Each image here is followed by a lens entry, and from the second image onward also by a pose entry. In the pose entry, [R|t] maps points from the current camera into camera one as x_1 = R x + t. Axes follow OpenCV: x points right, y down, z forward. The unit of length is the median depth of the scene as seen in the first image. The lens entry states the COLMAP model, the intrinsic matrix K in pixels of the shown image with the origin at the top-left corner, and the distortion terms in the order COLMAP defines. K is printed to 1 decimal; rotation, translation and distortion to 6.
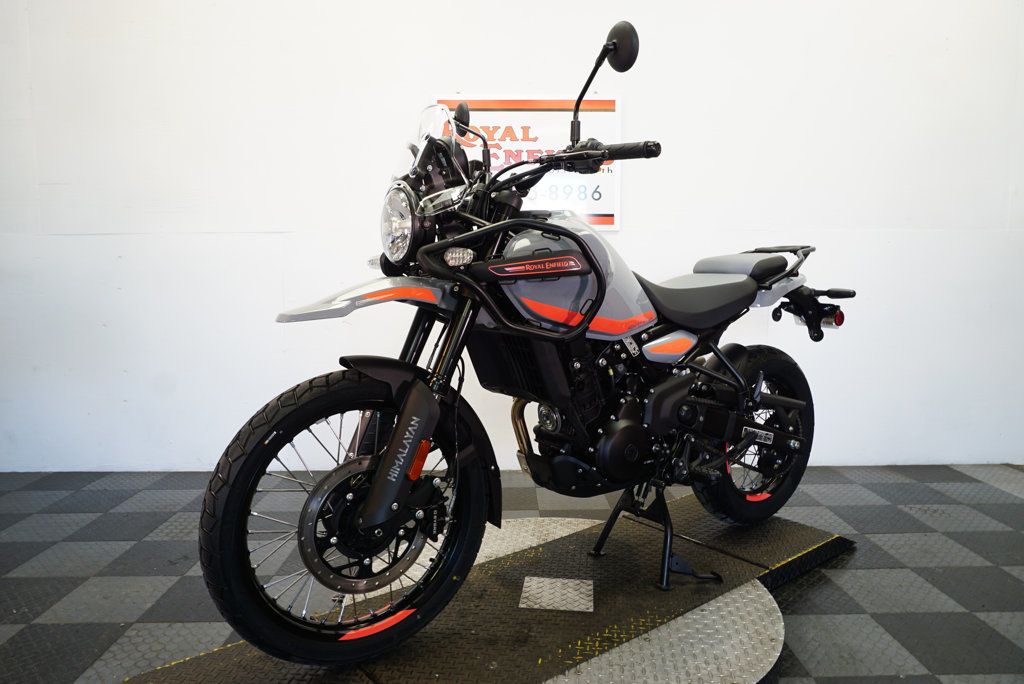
lens RADIAL K [[687.9, 0, 510.8], [0, 687.9, 340.3], [0, 0, 1]] dist [-0.053748, 0.036368]
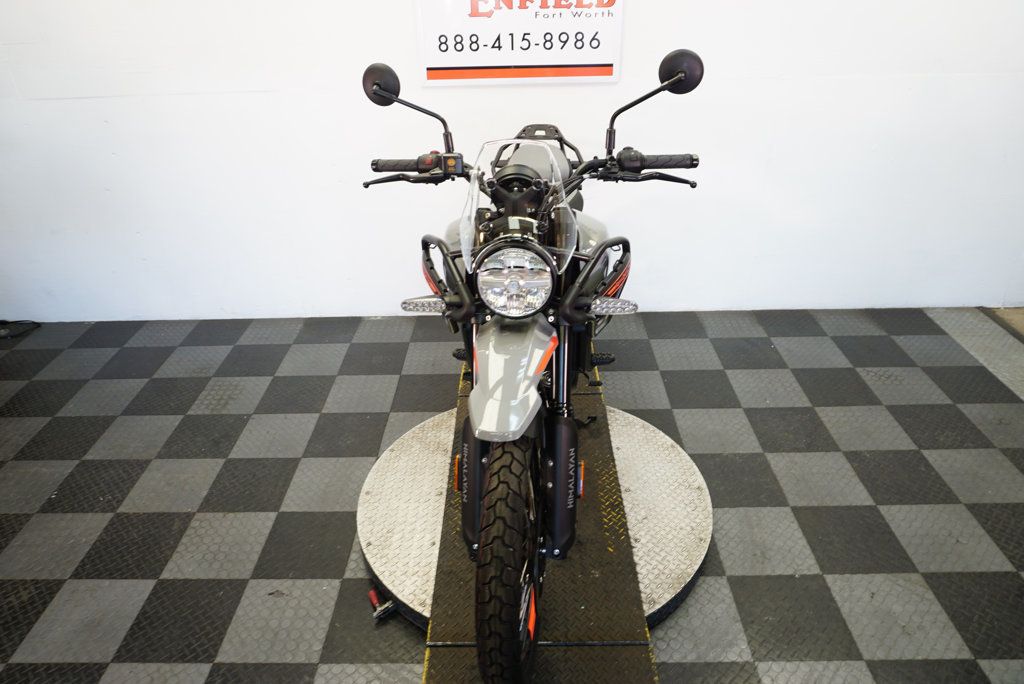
lens RADIAL K [[687.9, 0, 510.8], [0, 687.9, 340.3], [0, 0, 1]] dist [-0.053748, 0.036368]
pose [[0.999355, -0.004035, -0.035678, 0.052883], [0.018018, 0.915864, 0.401085, -0.263548], [0.031058, -0.401469, 0.915346, -0.007648]]
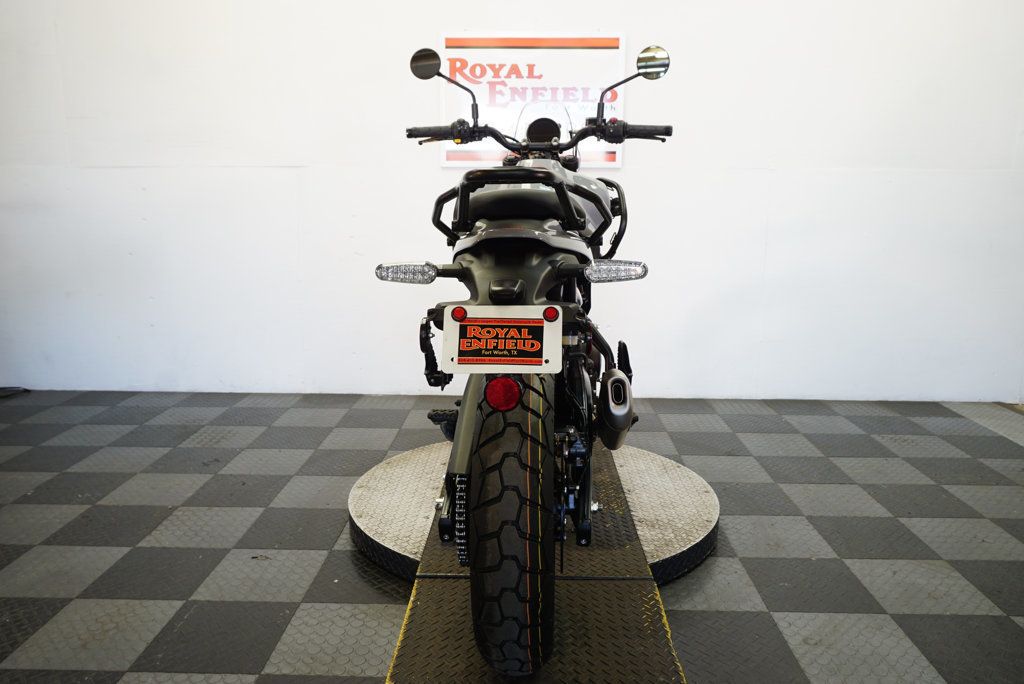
lens RADIAL K [[757.1, 0, 512.0], [0, 757.1, 342.0], [0, 0, 1]] dist [-0.041671, 0.037515]
pose [[0.999070, 0.017745, -0.039298, 0.054653], [-0.014134, 0.995812, 0.090324, 0.000451], [0.040736, -0.089684, 0.995137, -0.192116]]
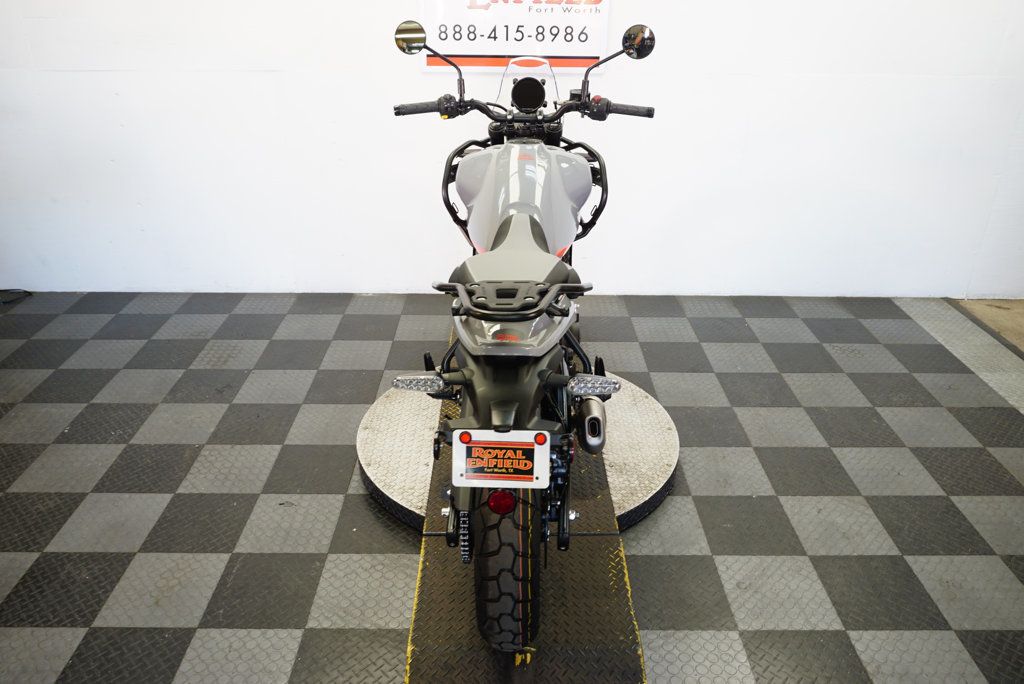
lens RADIAL K [[757.1, 0, 512.0], [0, 757.1, 342.0], [0, 0, 1]] dist [-0.041671, 0.037515]
pose [[0.999844, 0.017078, -0.004410, 0.041288], [-0.014437, 0.936011, 0.351673, -0.219668], [0.010134, -0.351555, 0.936112, -0.232345]]
